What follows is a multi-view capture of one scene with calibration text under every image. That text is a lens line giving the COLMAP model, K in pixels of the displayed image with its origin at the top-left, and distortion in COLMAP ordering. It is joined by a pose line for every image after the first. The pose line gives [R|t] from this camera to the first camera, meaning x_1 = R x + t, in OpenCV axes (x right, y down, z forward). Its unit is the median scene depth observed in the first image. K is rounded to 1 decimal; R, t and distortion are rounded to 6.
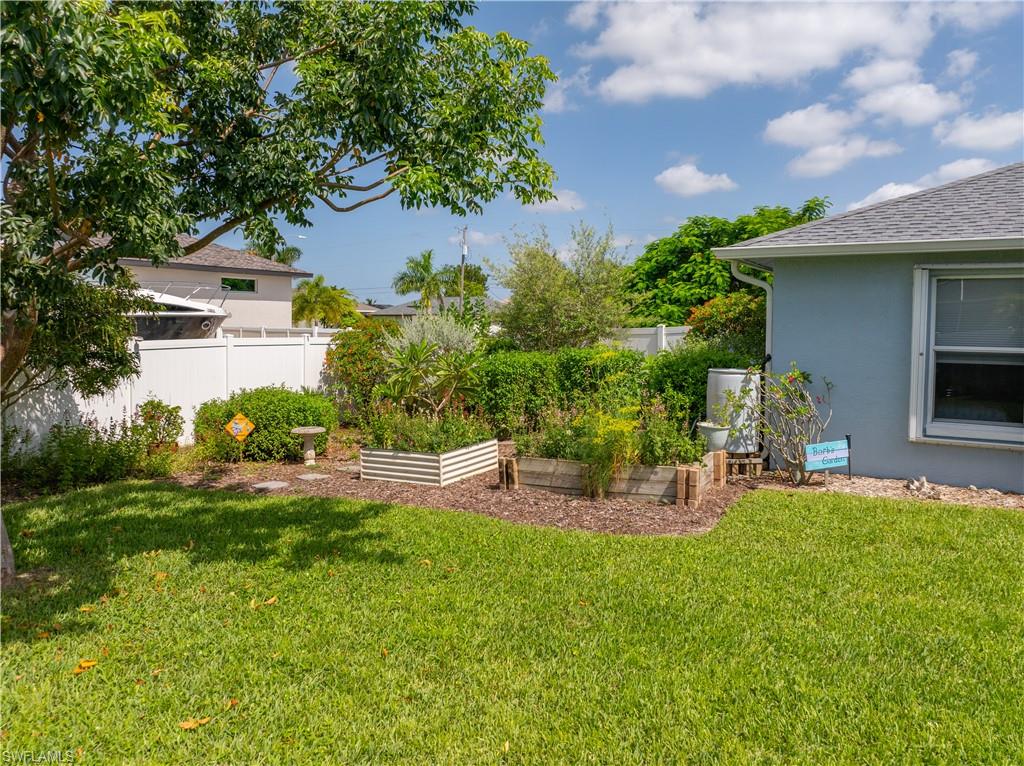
lens RADIAL K [[757.2, 0, 518.8], [0, 757.2, 343.6], [0, 0, 1]] dist [-0.054208, 0.029014]
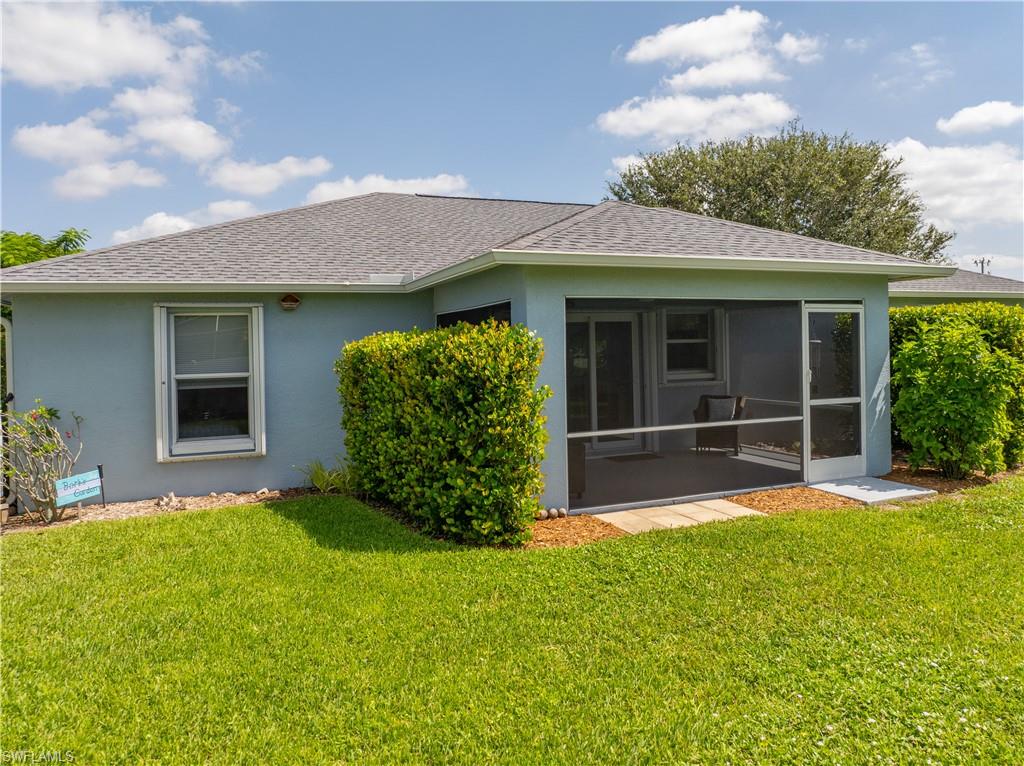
lens RADIAL K [[757.2, 0, 518.8], [0, 757.2, 343.6], [0, 0, 1]] dist [-0.054208, 0.029014]
pose [[0.614194, -0.021615, 0.788859, -0.017060], [0.056688, 0.998251, -0.016784, 0.004276], [-0.787116, 0.055028, 0.614345, -0.108763]]
